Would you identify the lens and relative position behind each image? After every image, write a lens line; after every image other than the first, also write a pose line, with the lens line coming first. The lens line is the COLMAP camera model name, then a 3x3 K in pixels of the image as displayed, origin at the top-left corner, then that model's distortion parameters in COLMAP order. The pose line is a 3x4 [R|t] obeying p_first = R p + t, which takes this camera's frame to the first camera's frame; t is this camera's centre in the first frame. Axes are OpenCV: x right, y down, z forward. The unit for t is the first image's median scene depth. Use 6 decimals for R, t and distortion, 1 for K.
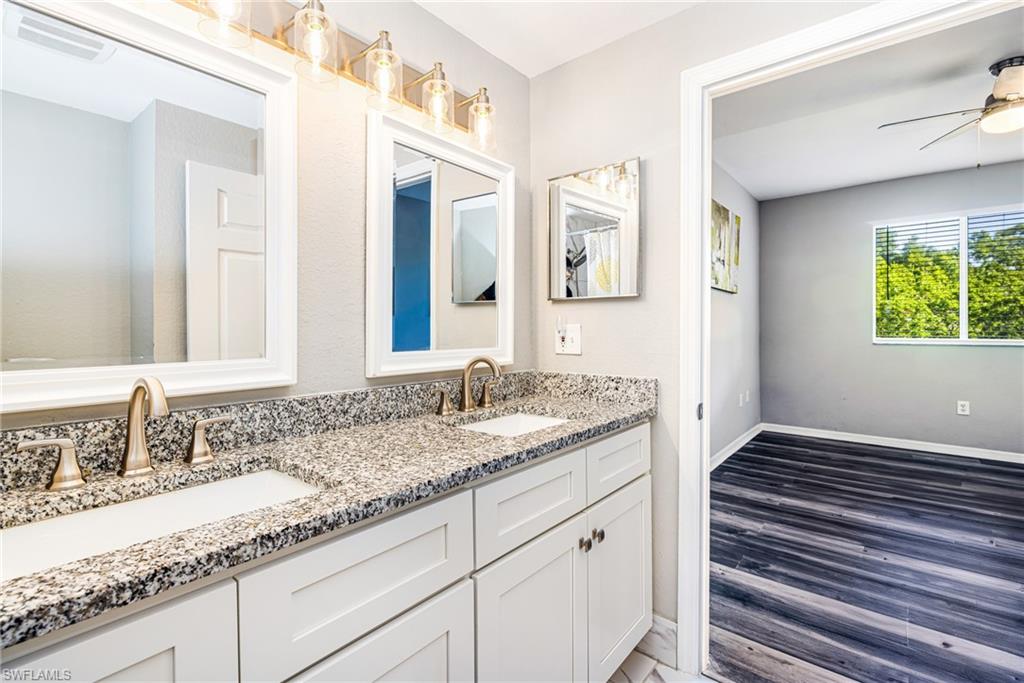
lens RADIAL K [[465.1, 0, 545.6], [0, 465.1, 332.8], [0, 0, 1]] dist [-0.006005, 0.003038]
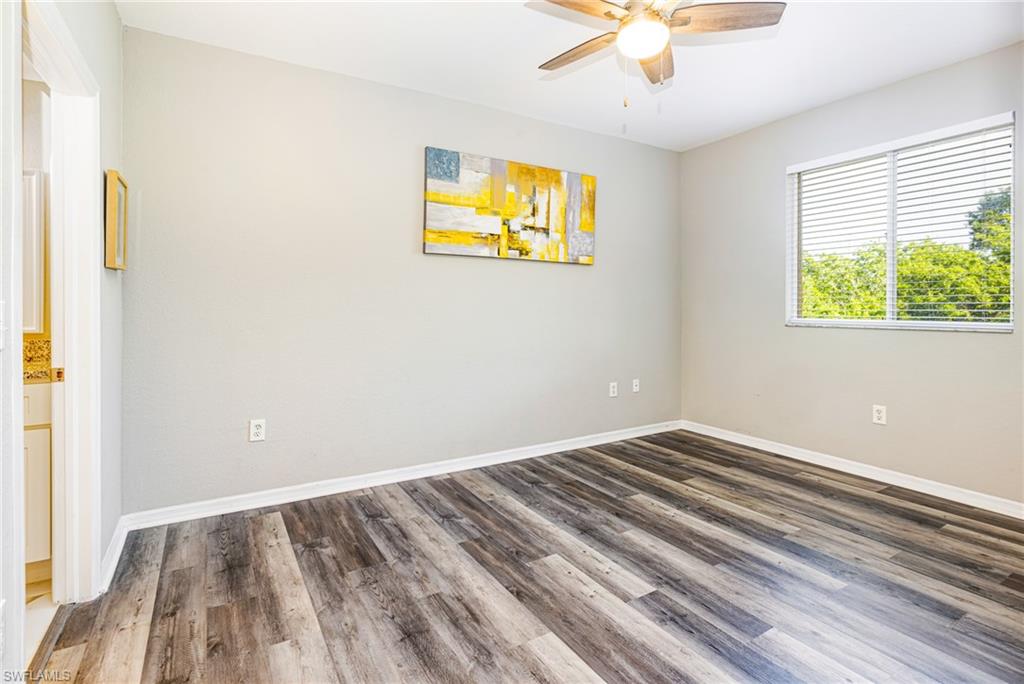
lens RADIAL K [[498.3, 0, 558.3], [0, 498.3, 308.8], [0, 0, 1]] dist [-0.008433, 0.001732]
pose [[0.936412, -0.002814, -0.350890, 2.428905], [-0.001194, 0.999937, -0.011204, 0.025501], [0.350900, 0.010911, 0.936349, 0.365532]]
